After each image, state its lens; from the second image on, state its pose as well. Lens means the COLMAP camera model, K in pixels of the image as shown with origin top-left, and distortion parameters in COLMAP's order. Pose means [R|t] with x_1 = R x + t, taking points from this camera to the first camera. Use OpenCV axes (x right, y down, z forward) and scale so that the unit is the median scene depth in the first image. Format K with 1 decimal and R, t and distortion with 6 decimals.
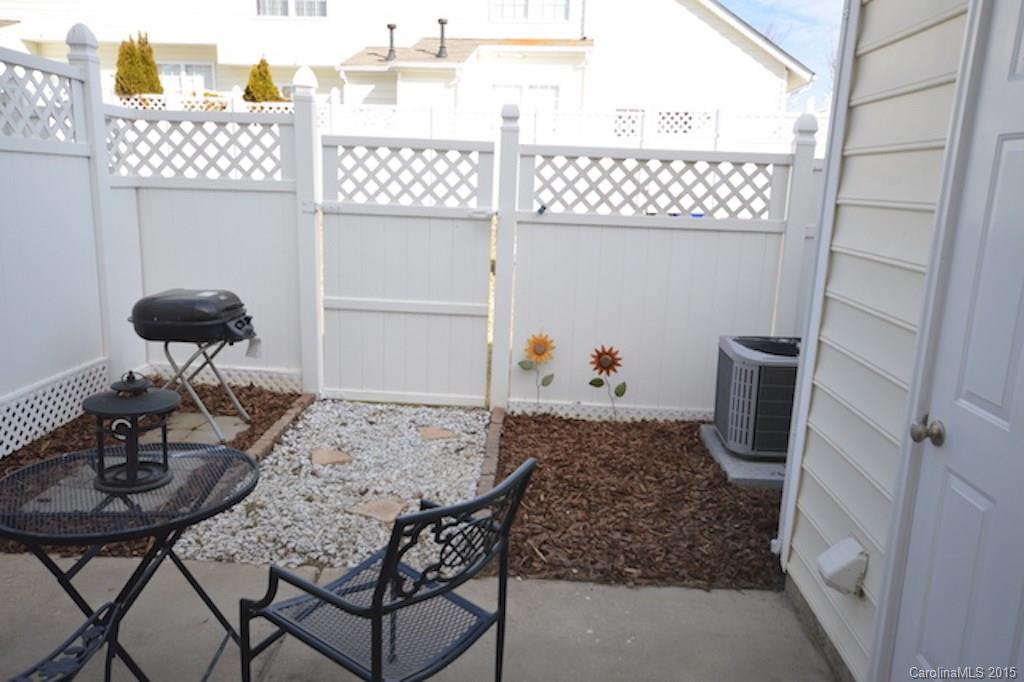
lens RADIAL K [[780.4, 0, 512.1], [0, 780.4, 341.5], [0, 0, 1]] dist [0.026606, 0.025259]
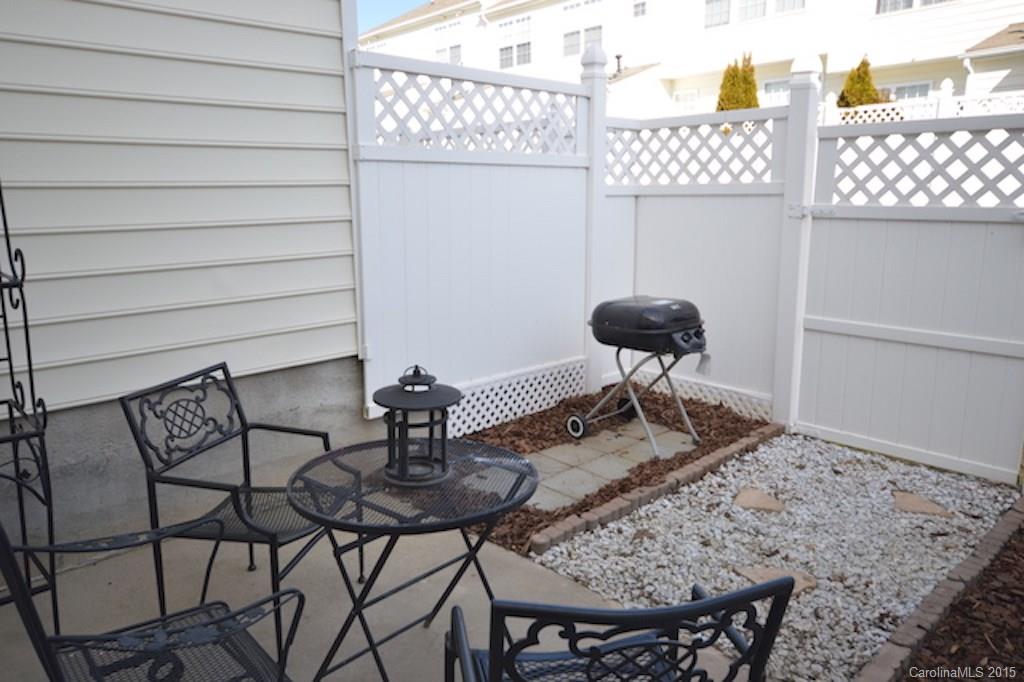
lens RADIAL K [[780.4, 0, 509.5], [0, 780.4, 343.4], [0, 0, 1]] dist [0.026606, 0.025259]
pose [[0.727533, 0.099994, -0.678746, 0.121060], [-0.113116, 0.993265, 0.025083, -0.012650], [0.676683, 0.058528, 0.733944, 0.162508]]
